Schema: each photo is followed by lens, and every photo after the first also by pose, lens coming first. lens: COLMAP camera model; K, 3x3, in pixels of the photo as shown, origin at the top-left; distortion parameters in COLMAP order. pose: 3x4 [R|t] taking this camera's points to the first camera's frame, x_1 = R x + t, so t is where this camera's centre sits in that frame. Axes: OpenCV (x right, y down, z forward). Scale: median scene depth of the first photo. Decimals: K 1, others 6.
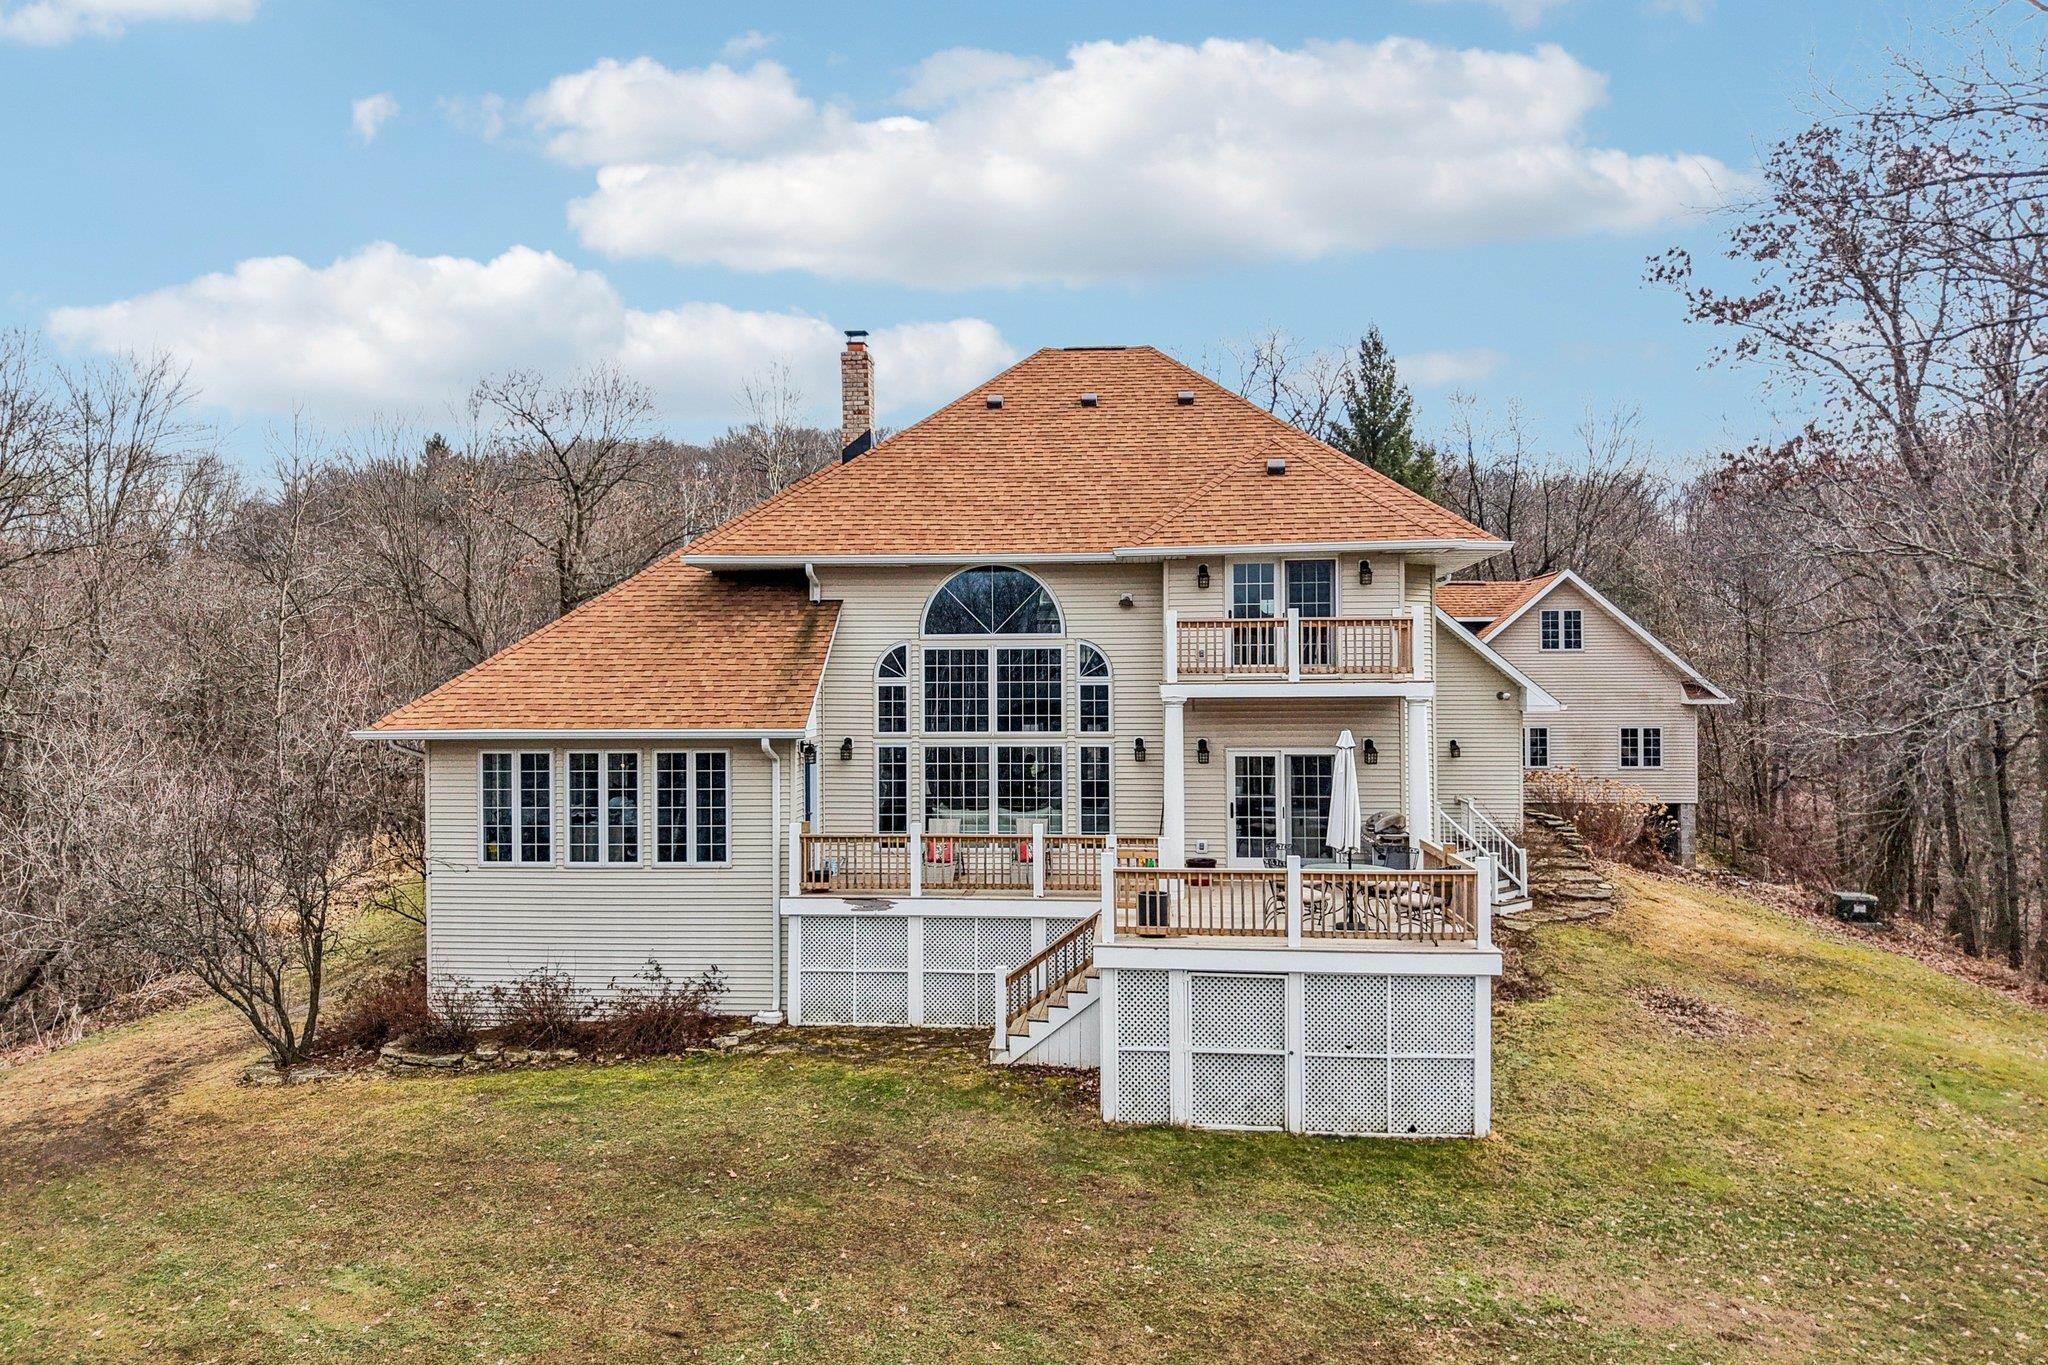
lens RADIAL K [[1396.1, 0, 1057.7], [0, 1396.1, 632.7], [0, 0, 1]] dist [0.011679, -0.013528]
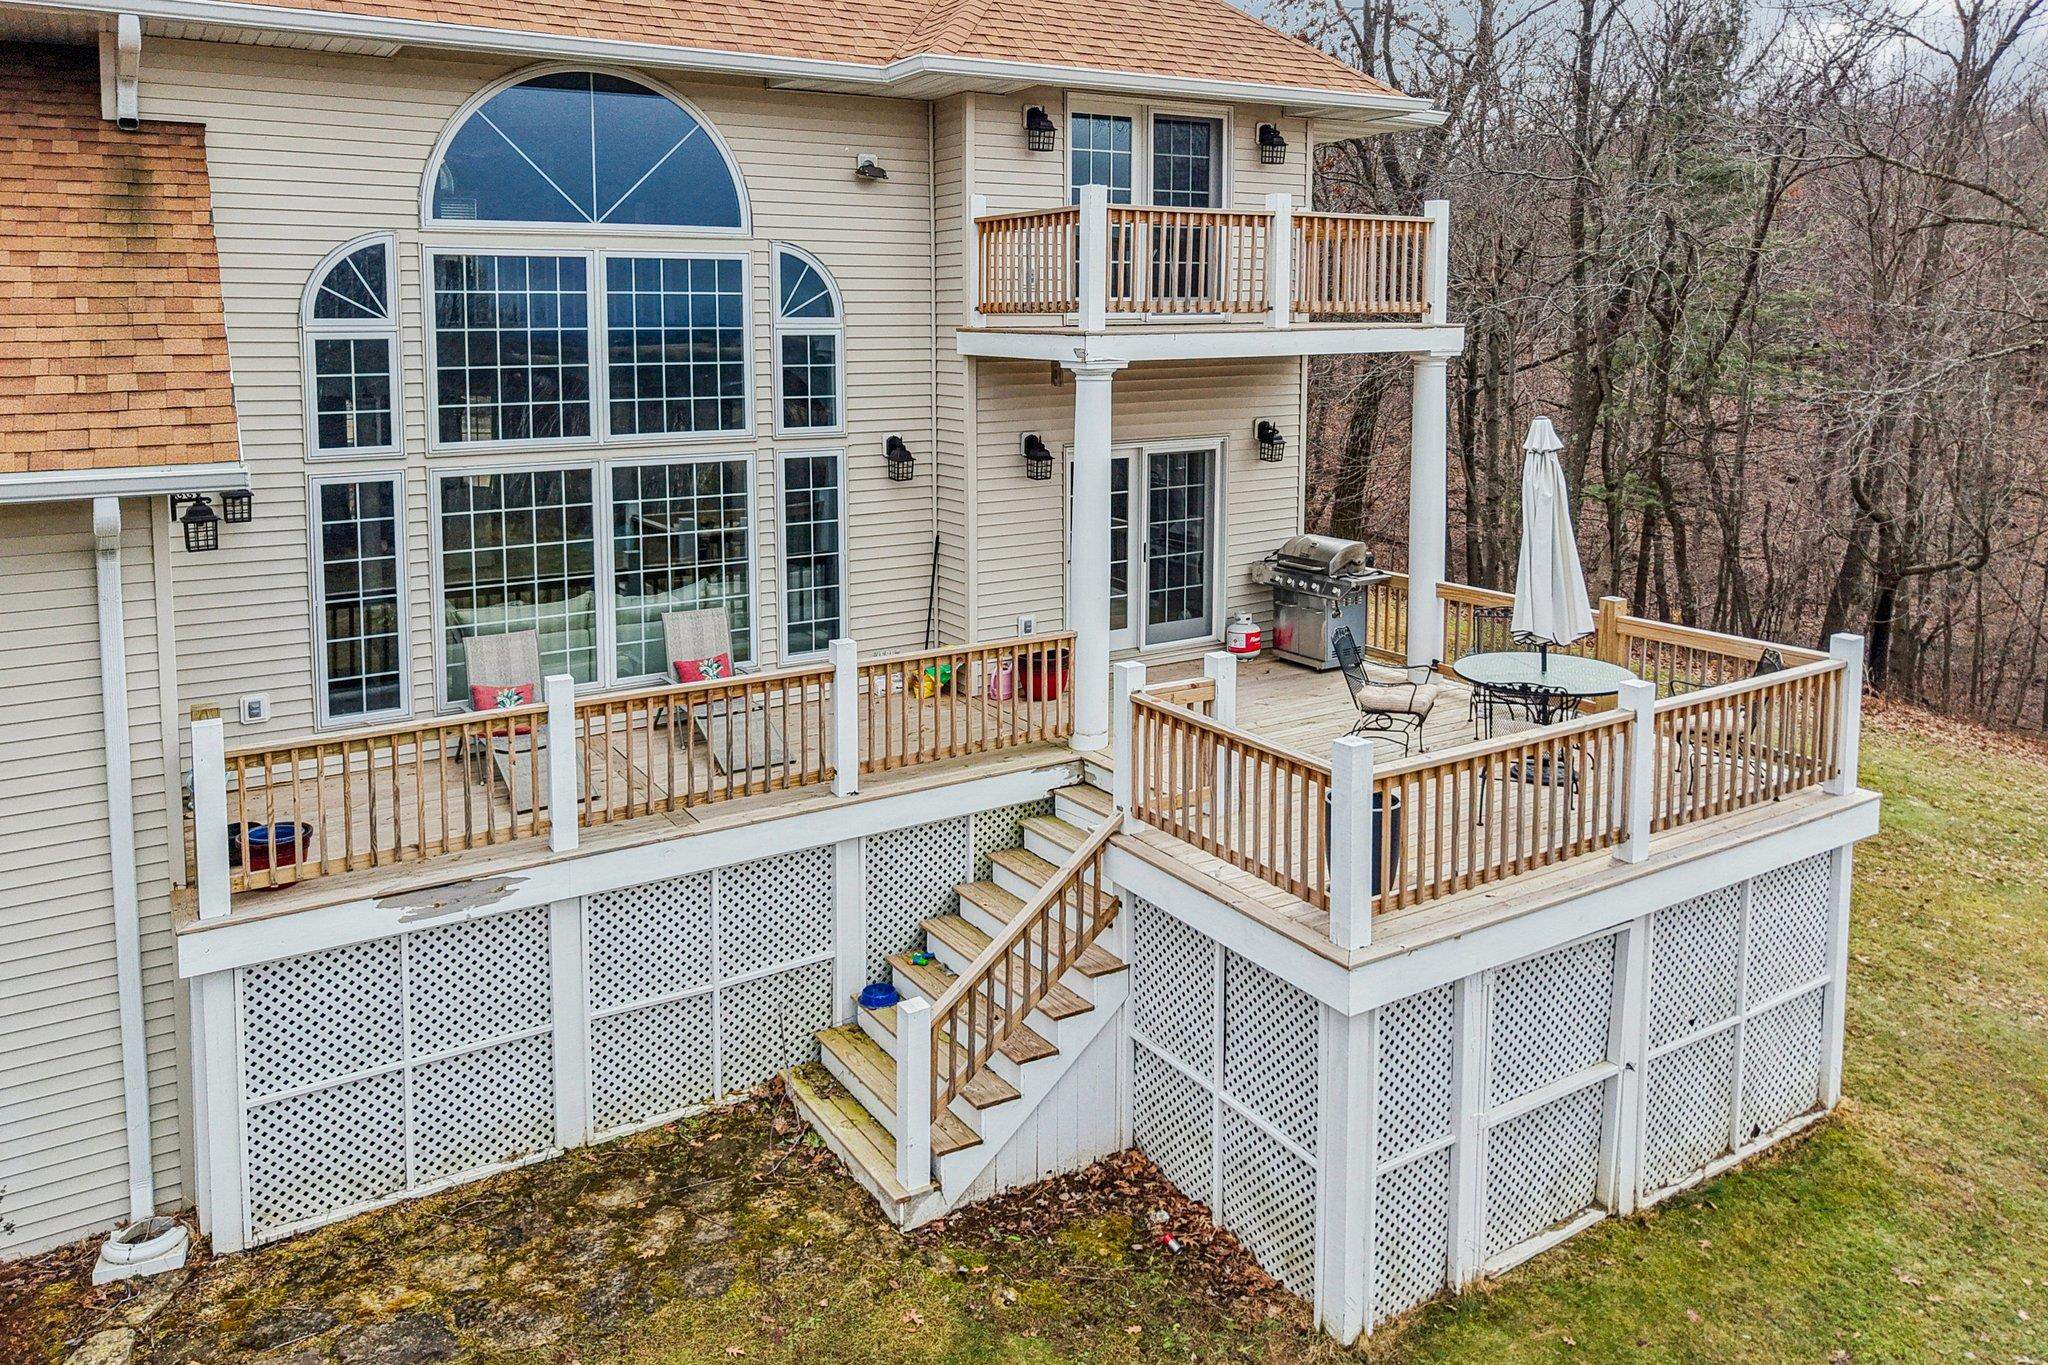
lens RADIAL K [[1396.1, 0, 1085.4], [0, 1396.1, 451.0], [0, 0, 1]] dist [0.011679, -0.013528]
pose [[0.801708, -0.052259, 0.595427, -0.205750], [-0.016395, 0.993873, 0.109303, 0.023436], [-0.597491, -0.097391, 0.795939, 0.558110]]
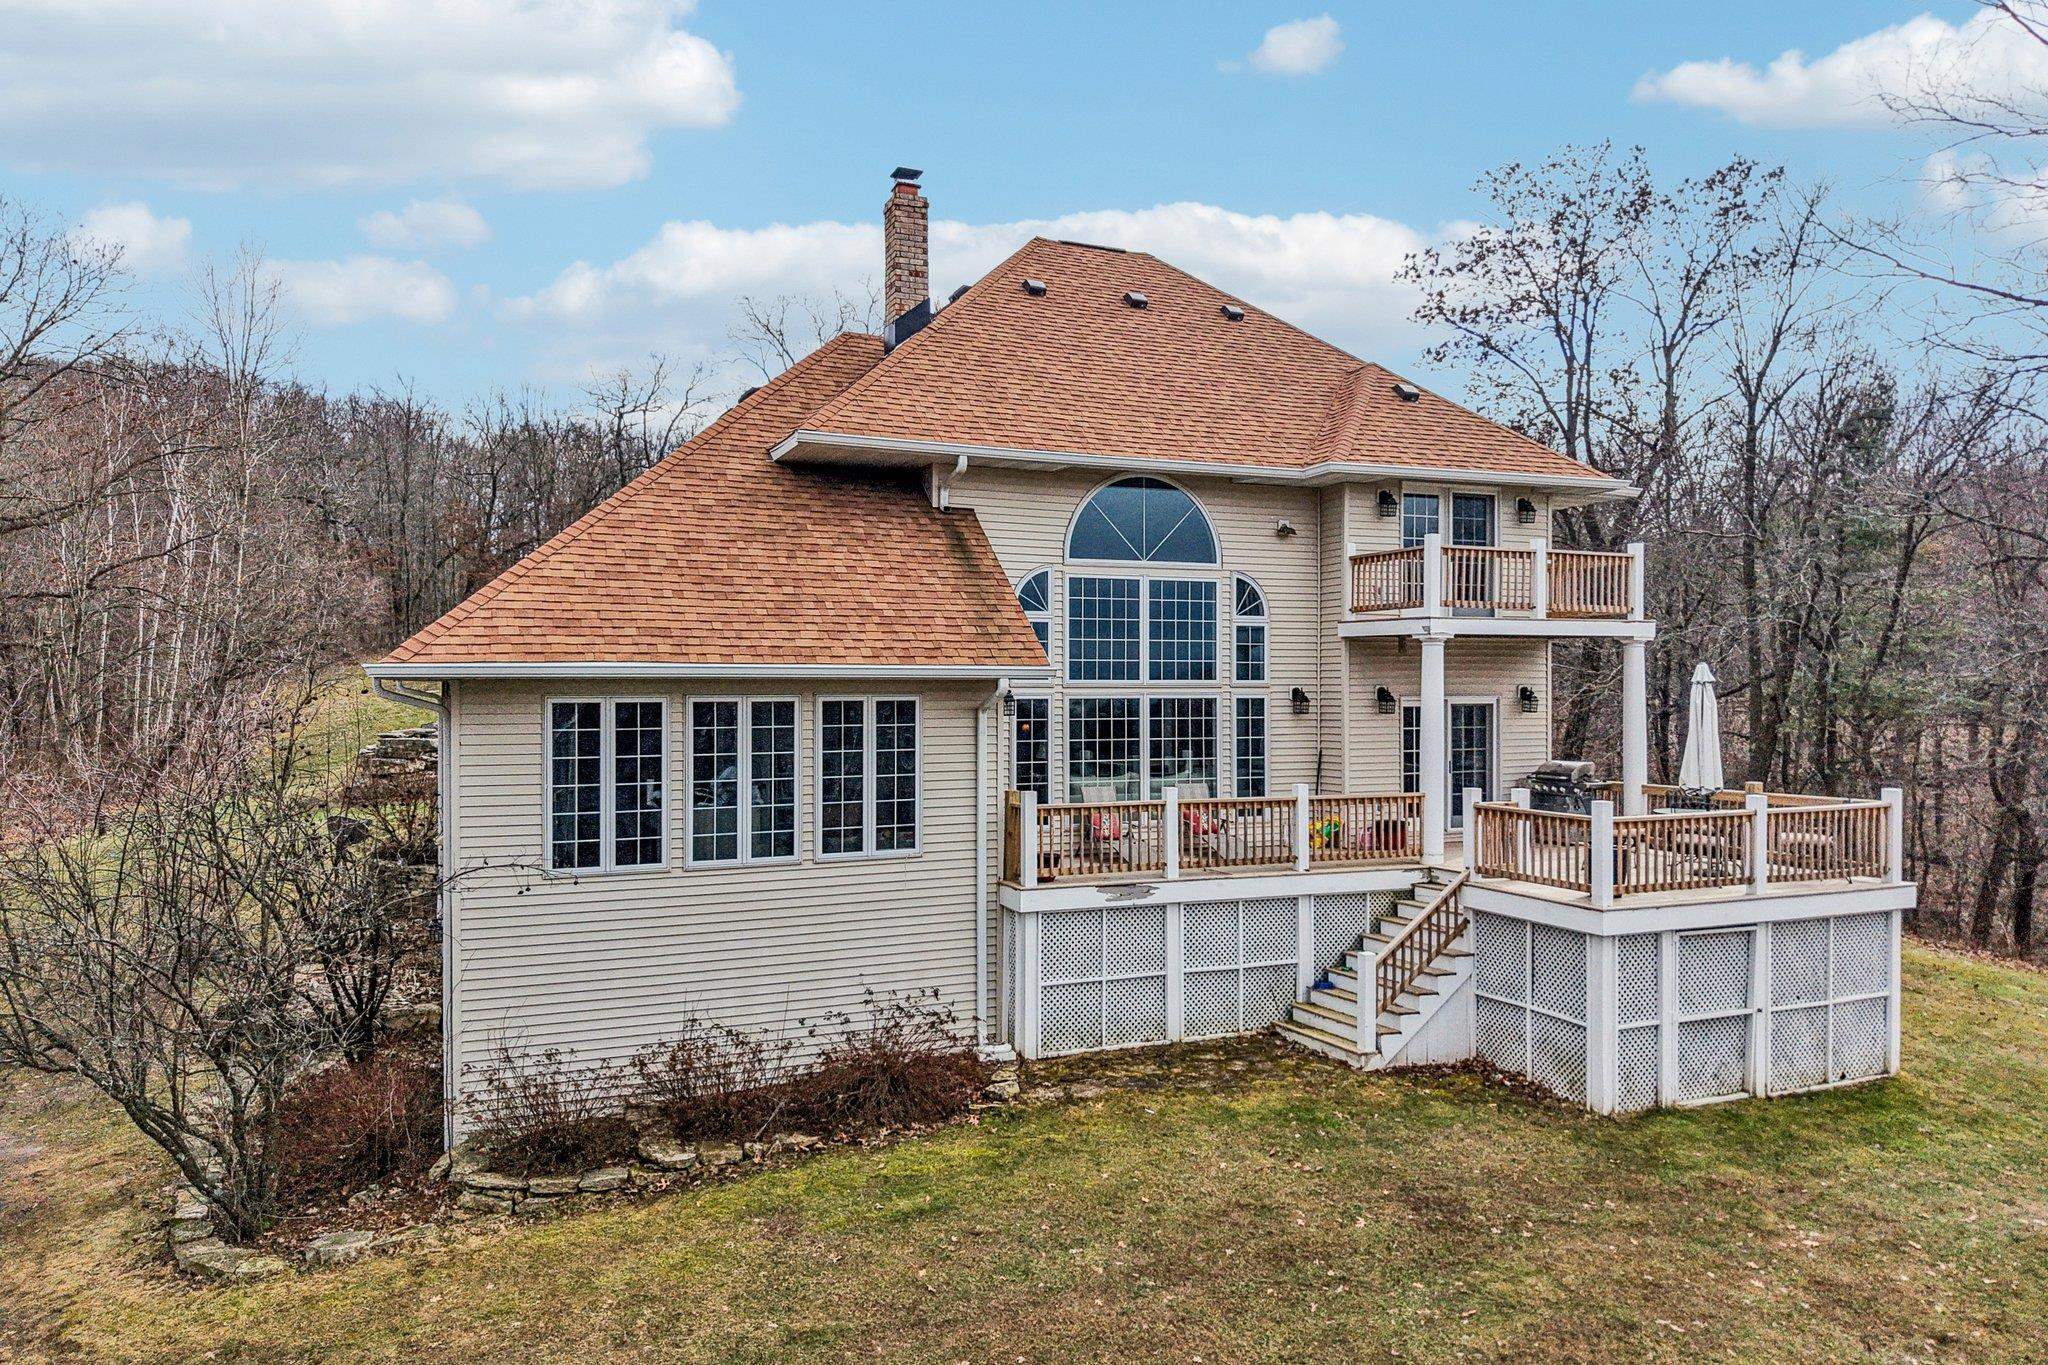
lens RADIAL K [[1396.1, 0, 1069.7], [0, 1396.1, 649.8], [0, 0, 1]] dist [0.011679, -0.013528]
pose [[0.875844, 0.017206, 0.482287, -0.508023], [-0.022358, 0.999738, 0.004937, 0.052878], [-0.482075, -0.015107, 0.875999, 0.315494]]
